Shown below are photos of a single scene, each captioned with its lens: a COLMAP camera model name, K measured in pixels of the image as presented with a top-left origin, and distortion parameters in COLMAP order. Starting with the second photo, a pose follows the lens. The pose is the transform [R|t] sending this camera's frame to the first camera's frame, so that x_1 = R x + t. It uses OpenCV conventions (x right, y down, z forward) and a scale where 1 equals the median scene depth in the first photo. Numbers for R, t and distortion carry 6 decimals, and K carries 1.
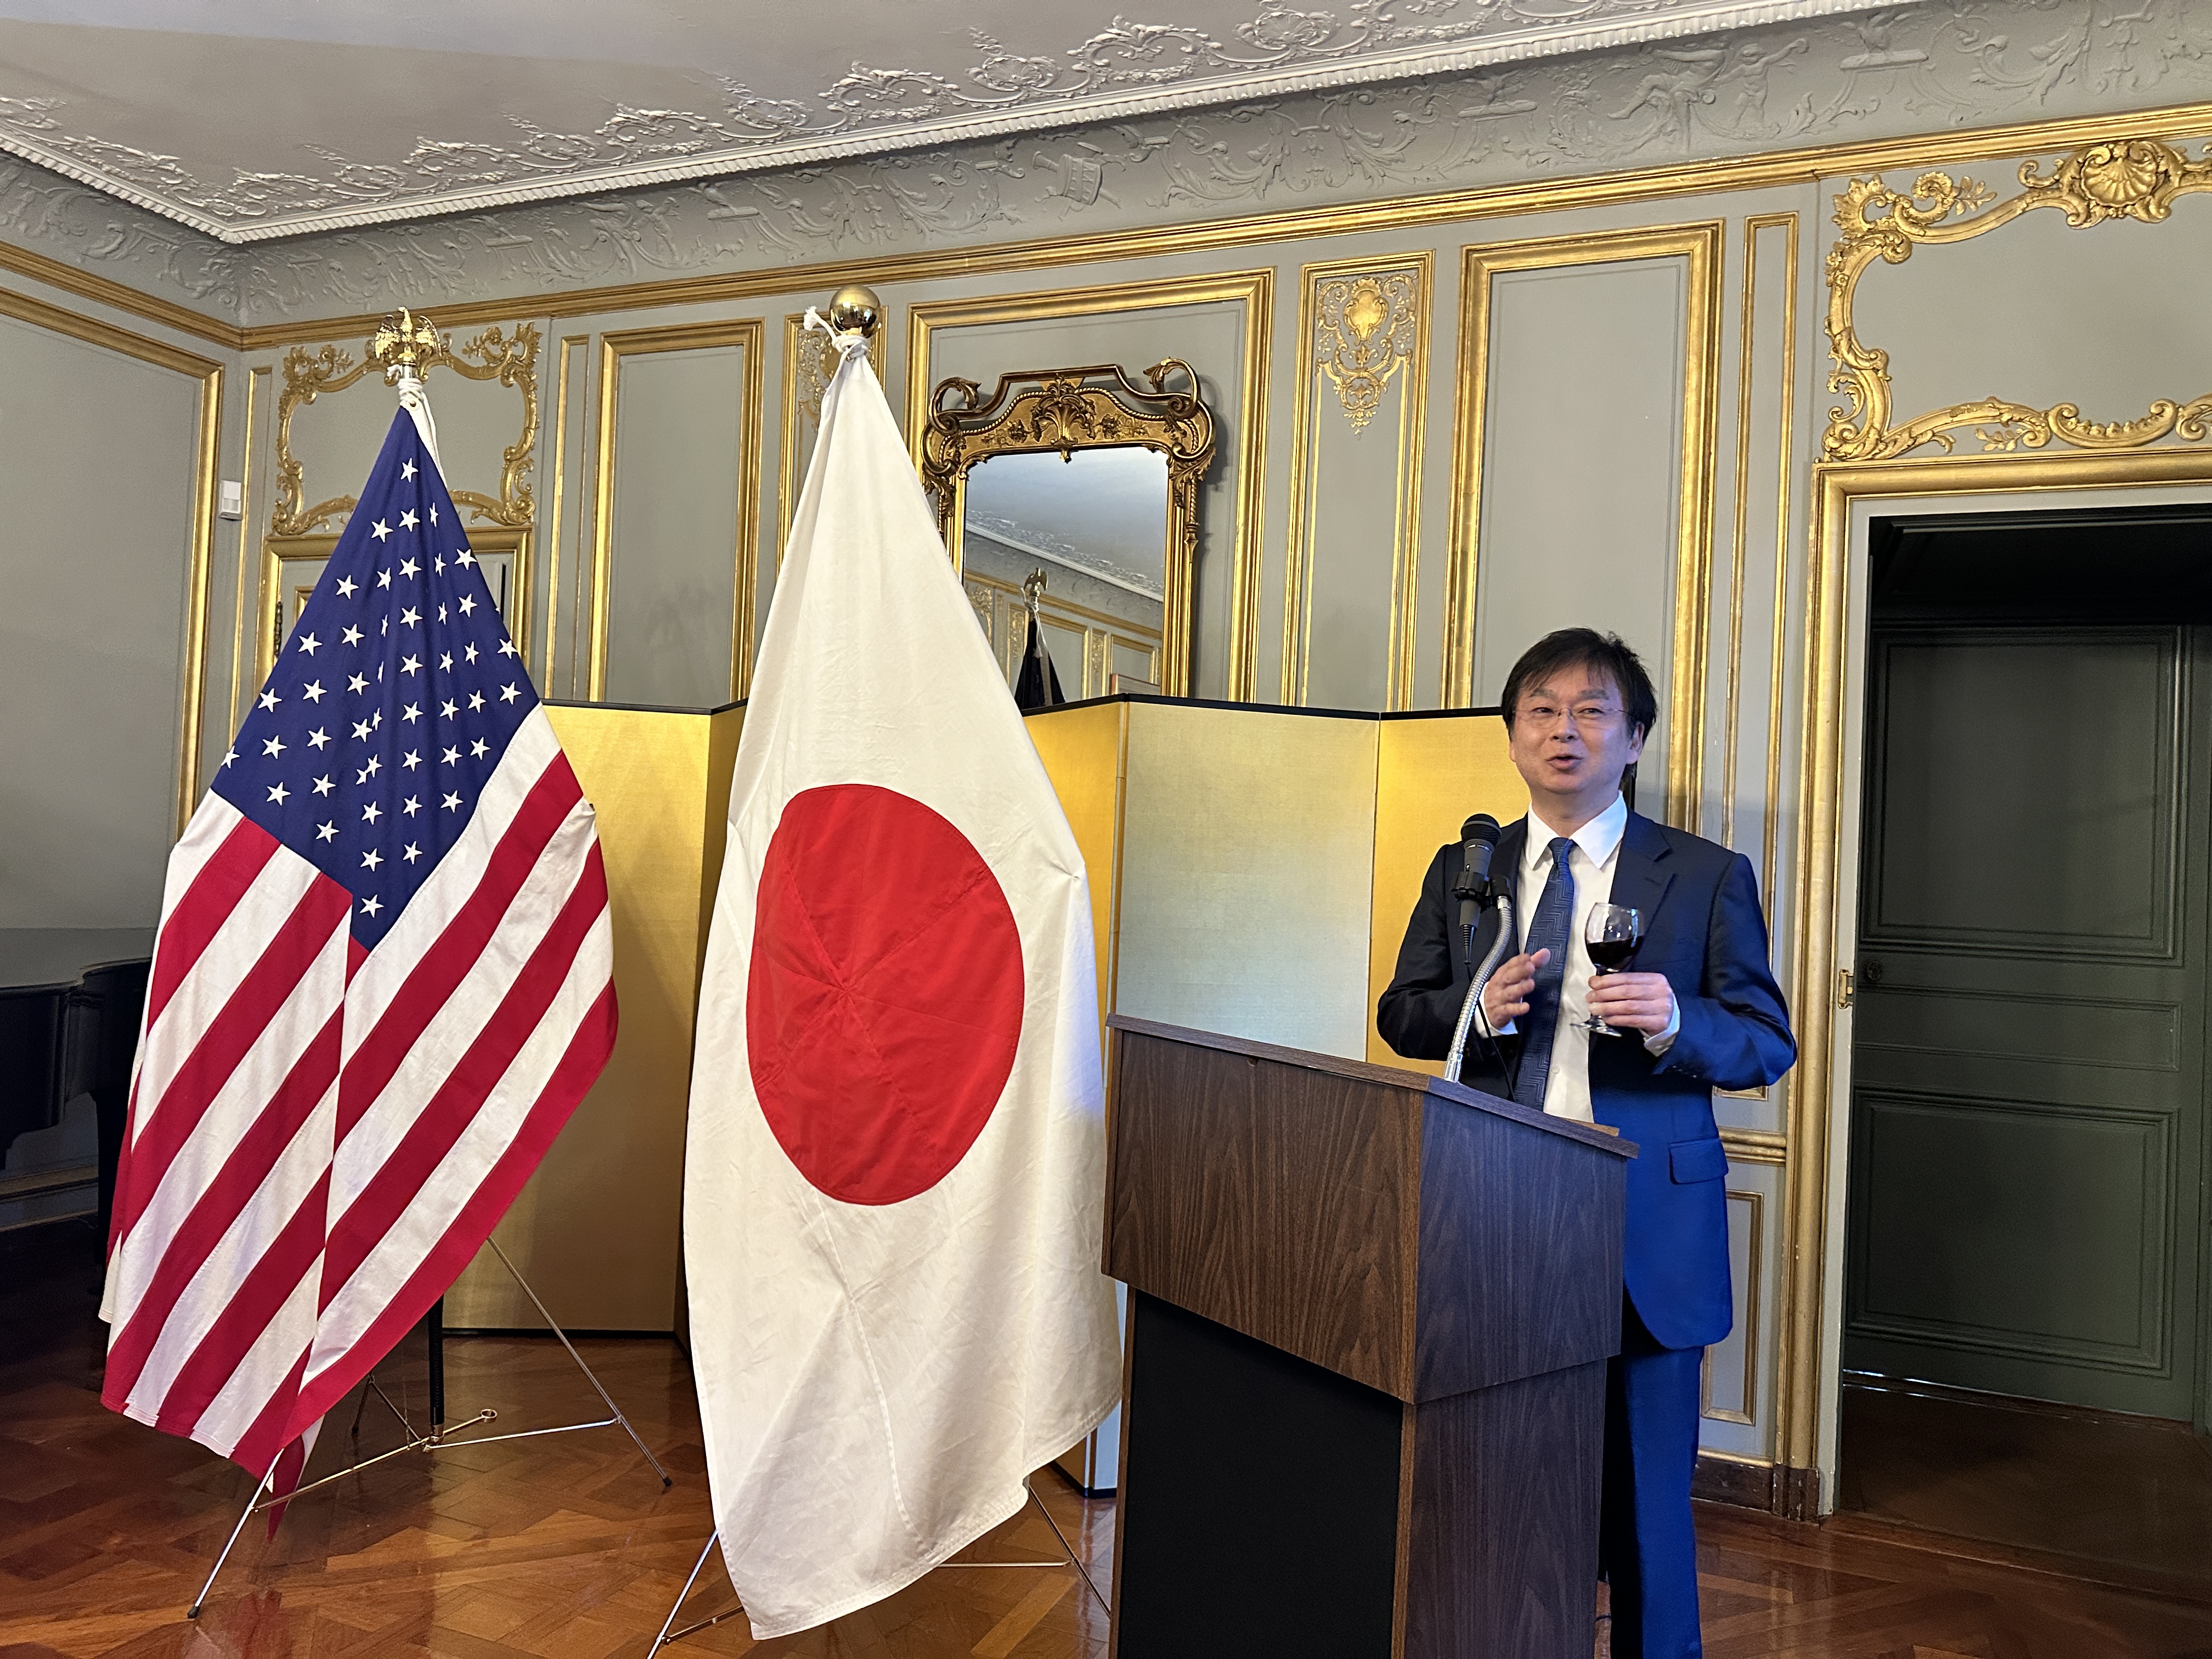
lens RADIAL K [[1562.0, 0, 1114.4], [0, 1562.0, 820.9], [0, 0, 1]] dist [0.039462, -0.039790]
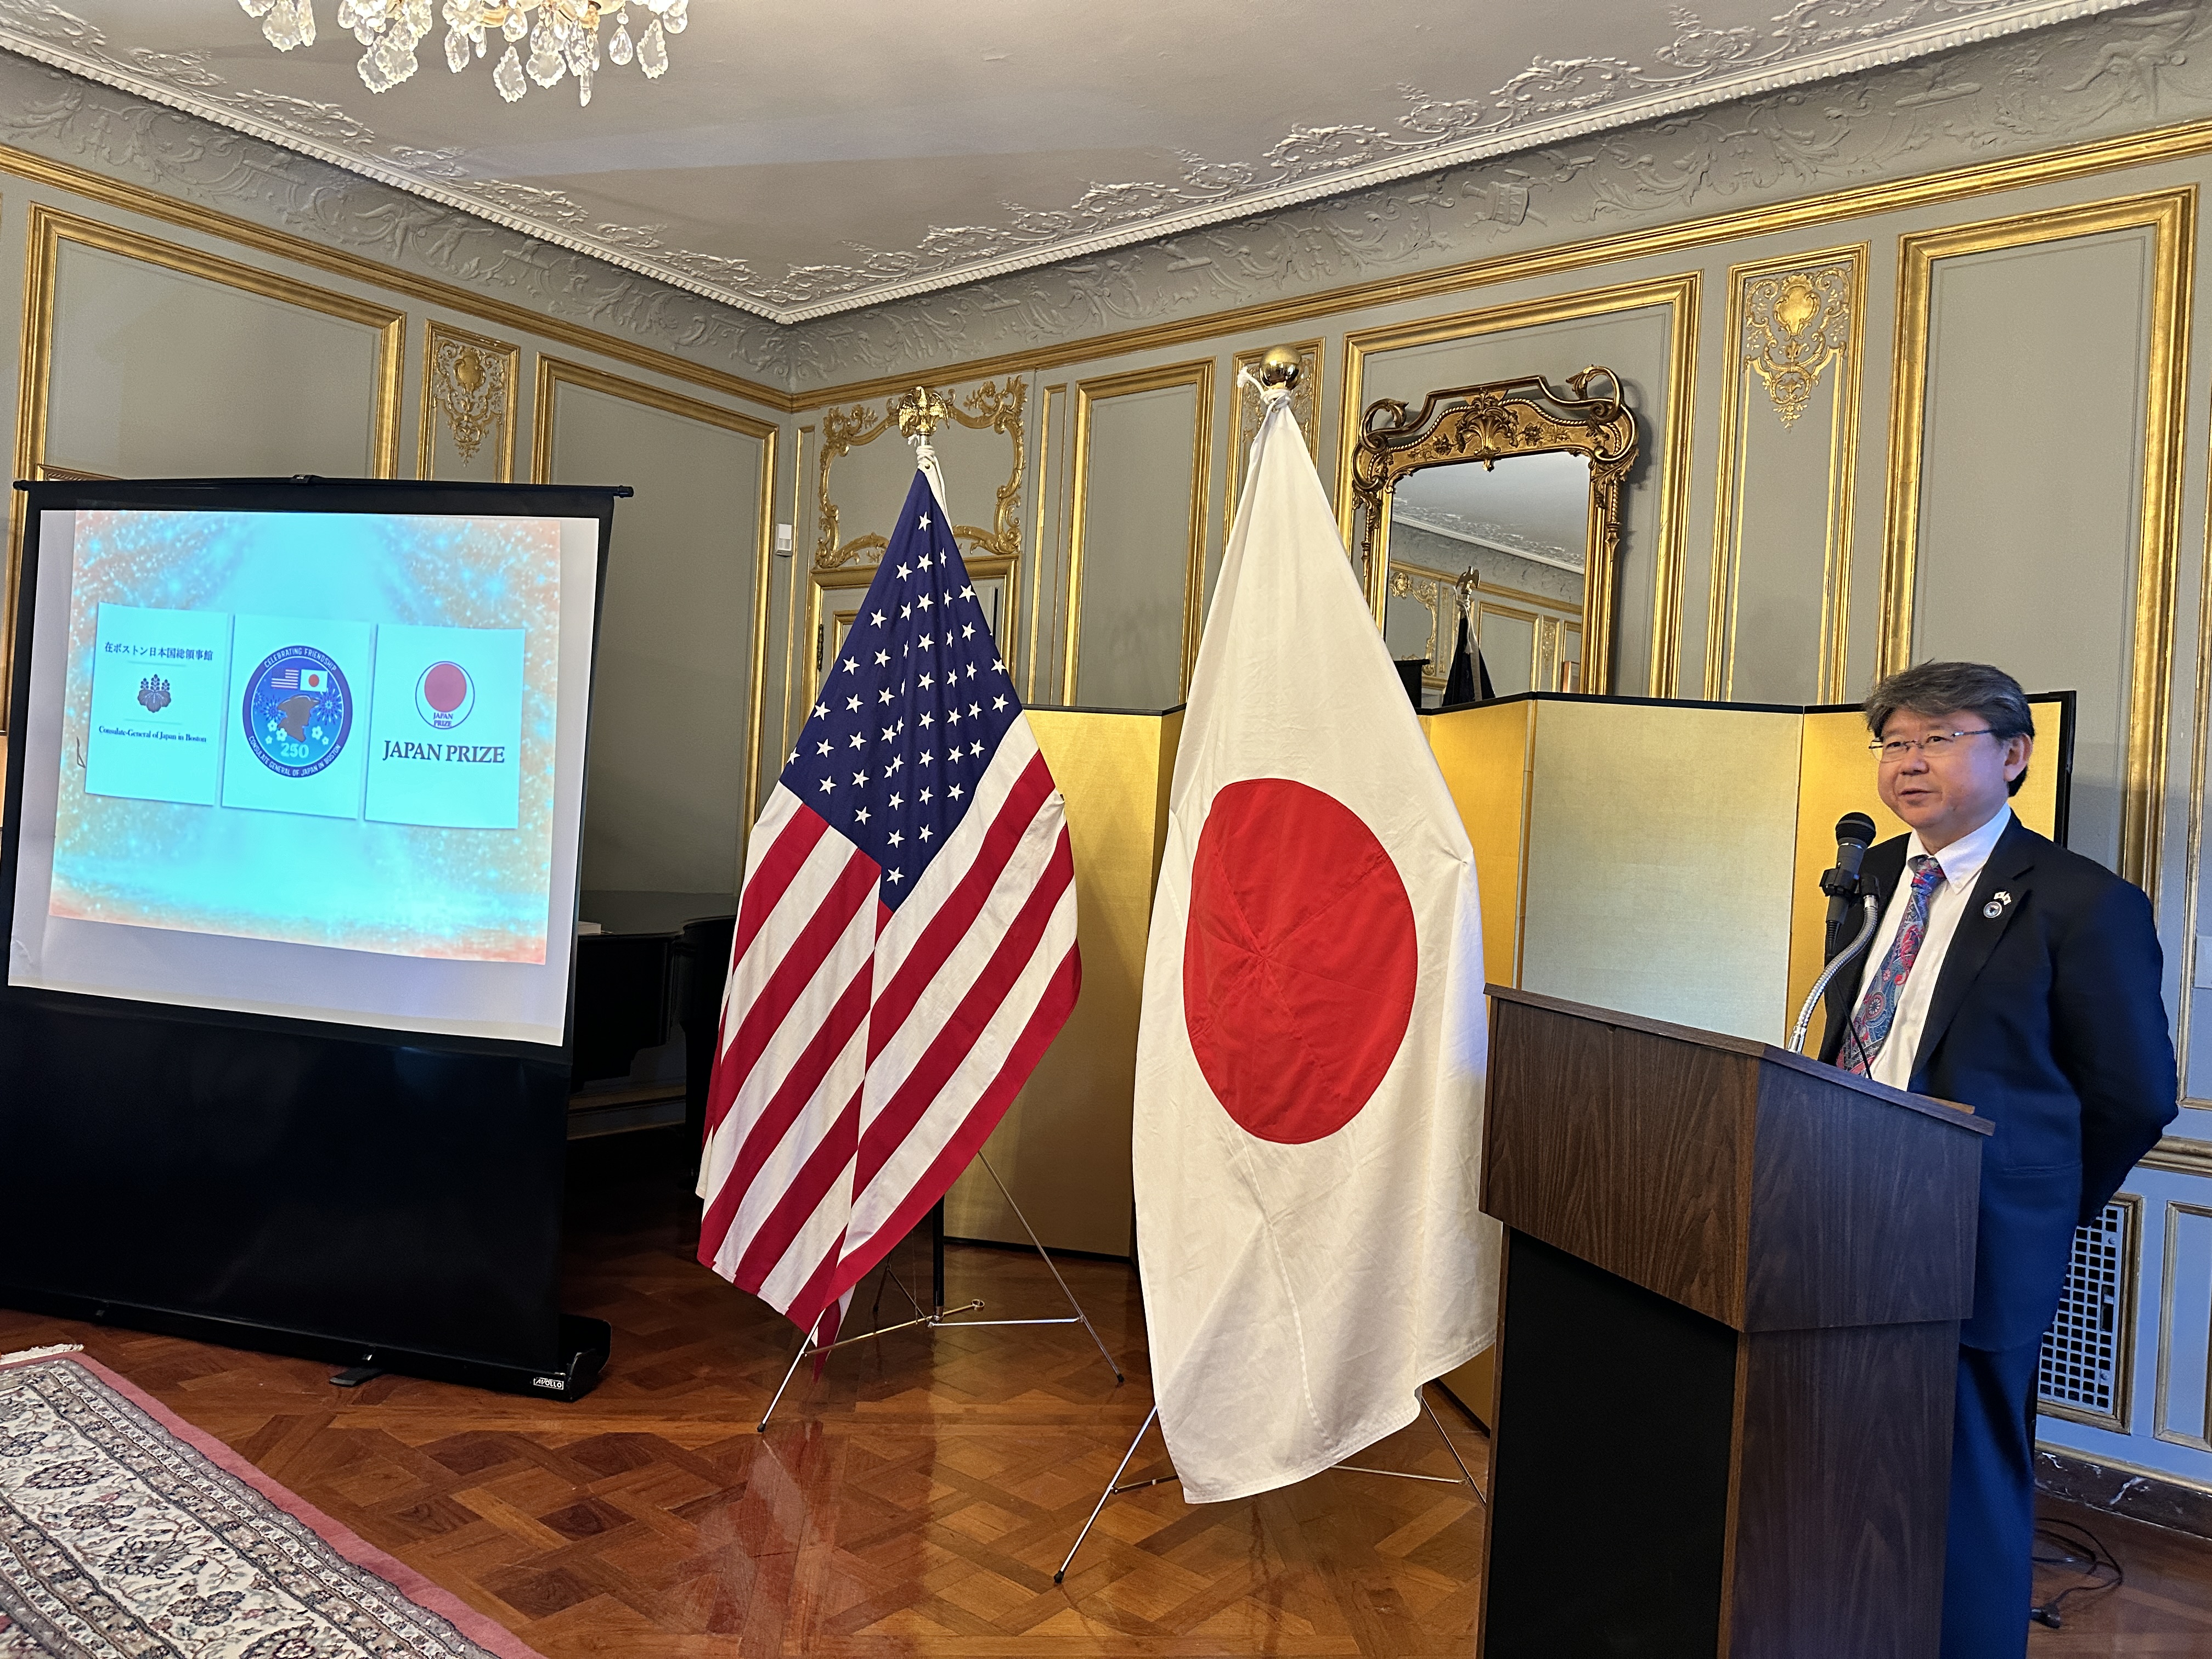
lens RADIAL K [[1562.0, 0, 1115.6], [0, 1562.0, 812.6], [0, 0, 1]] dist [0.039462, -0.039790]
pose [[0.957837, 0.008497, -0.287185, 0.039767], [-0.007703, 0.999963, 0.003894, -0.001561], [0.287208, -0.001518, 0.957867, -0.105156]]
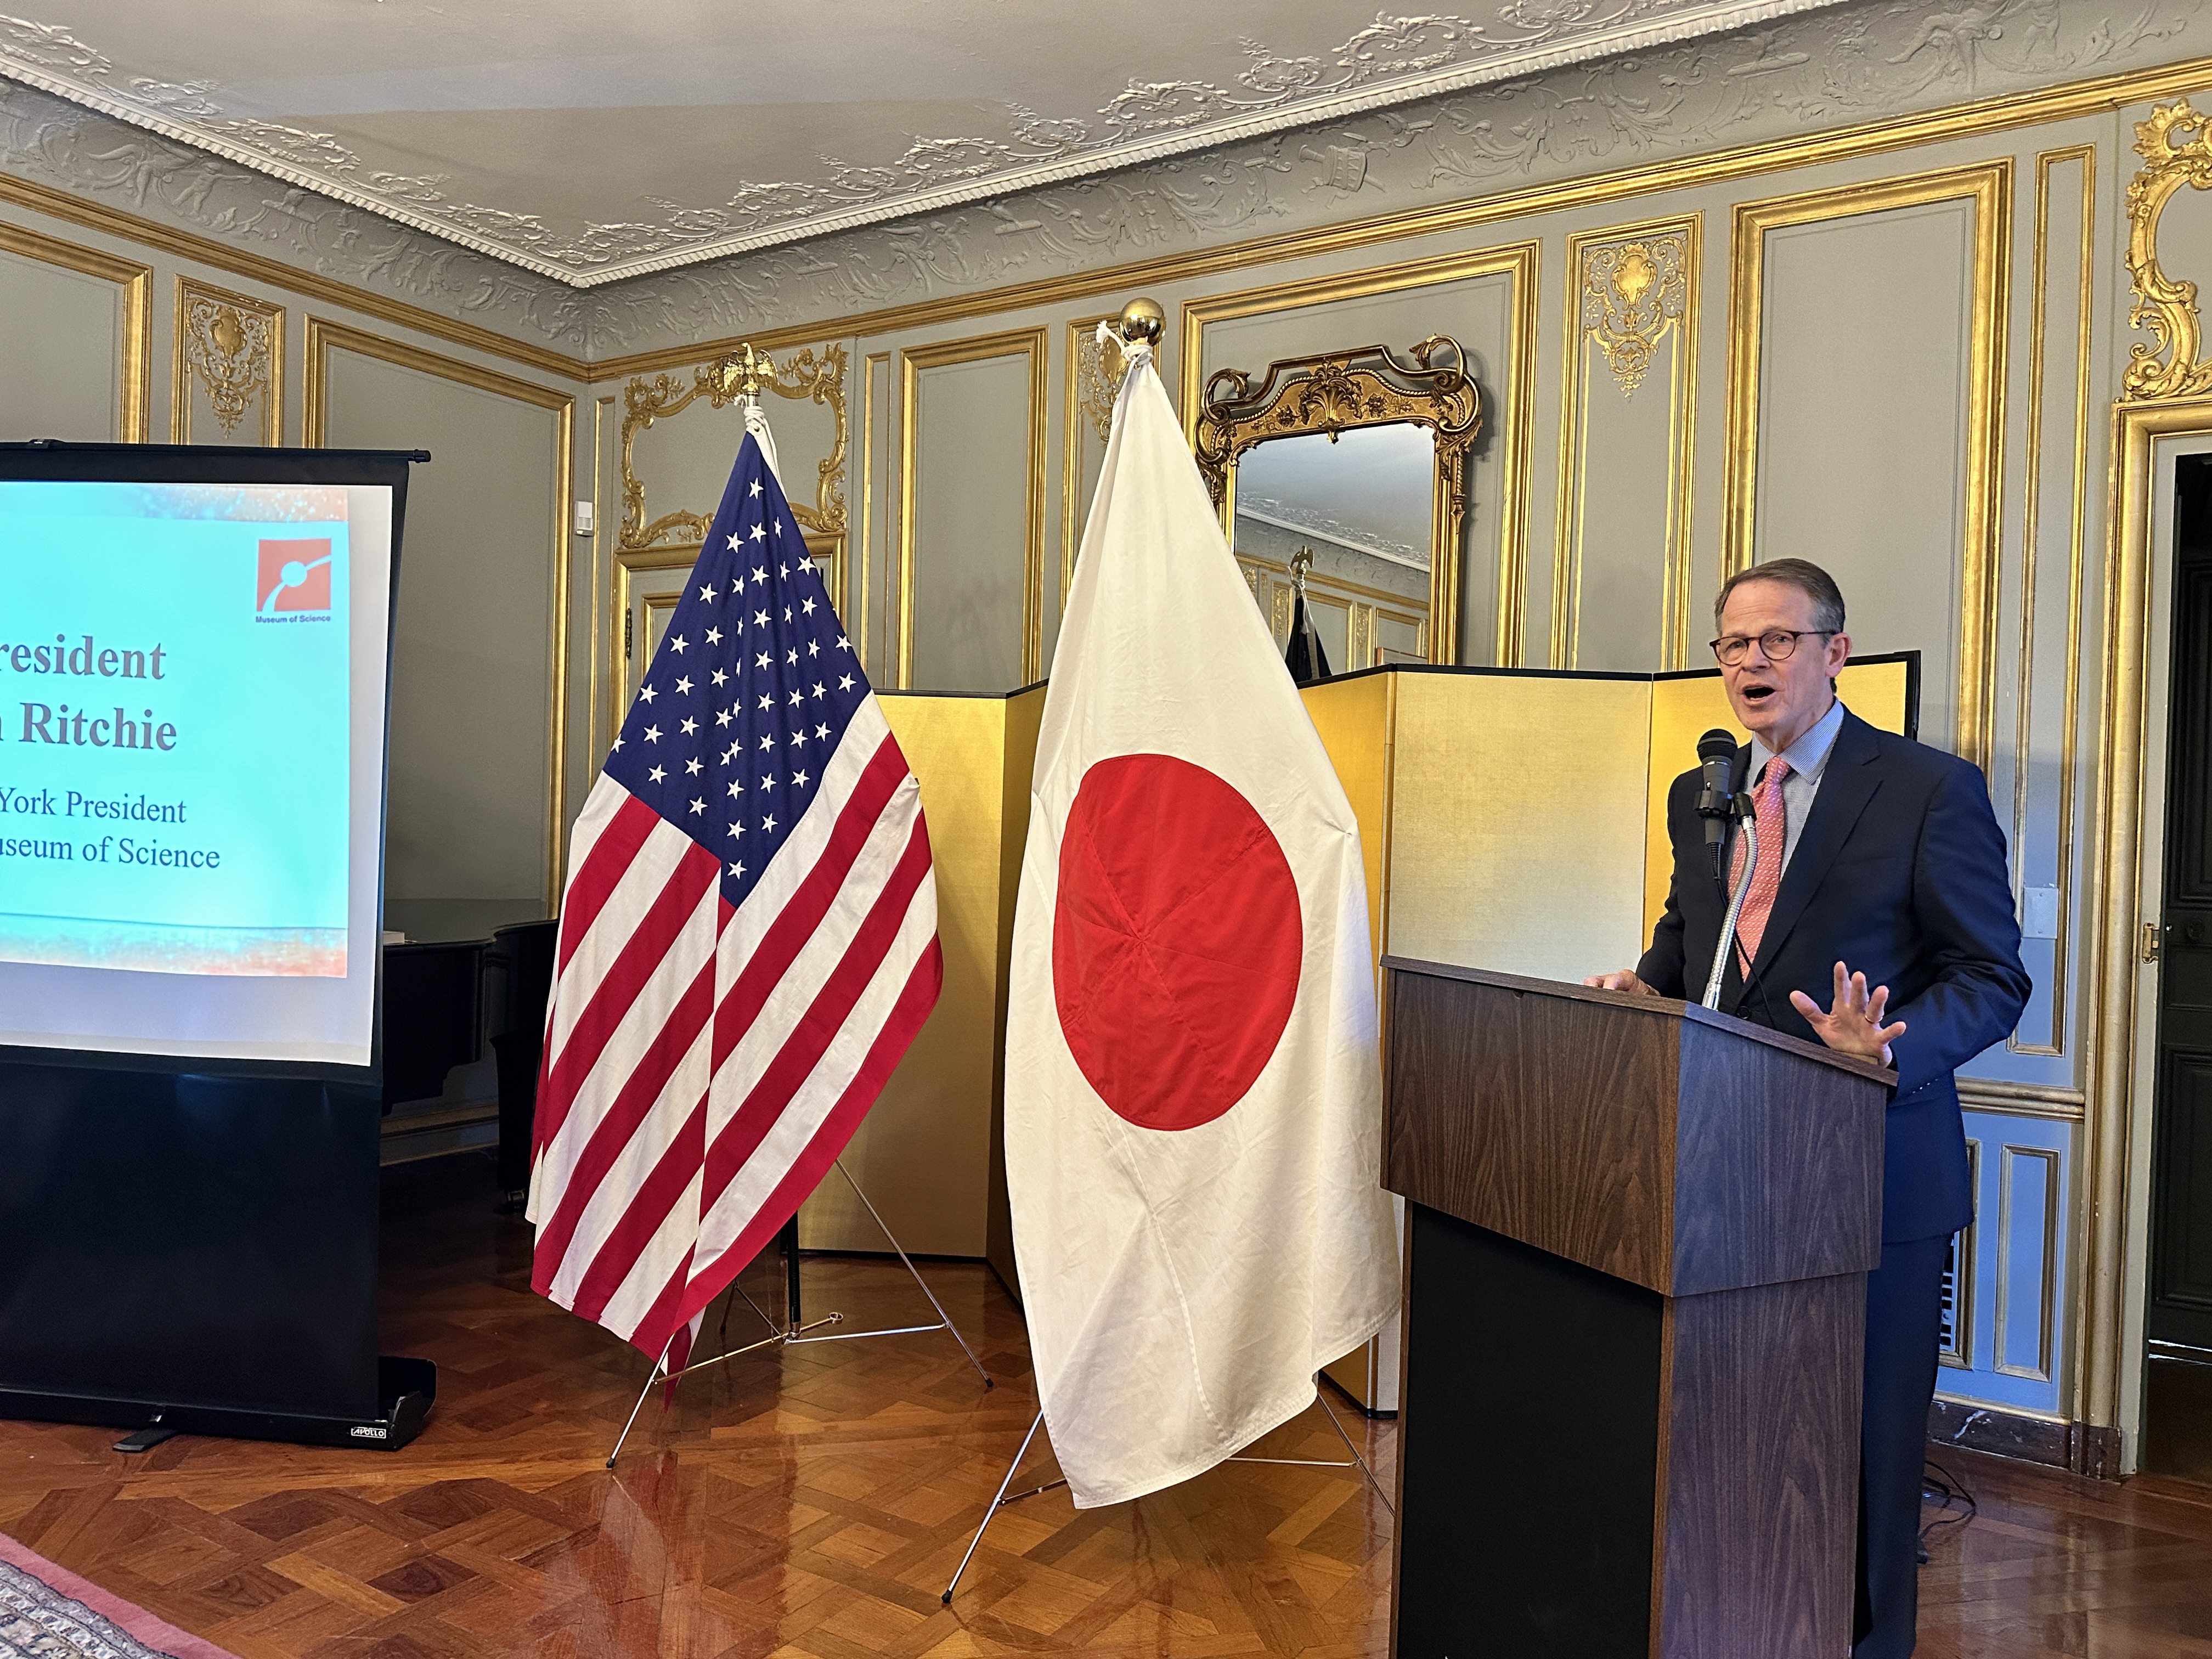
lens RADIAL K [[1562.0, 0, 1114.2], [0, 1562.0, 840.8], [0, 0, 1]] dist [0.039462, -0.039790]
pose [[0.985409, -0.013160, -0.169695, -0.002116], [0.017515, 0.999554, 0.024195, 0.008626], [0.169301, -0.026815, 0.985200, -0.072136]]
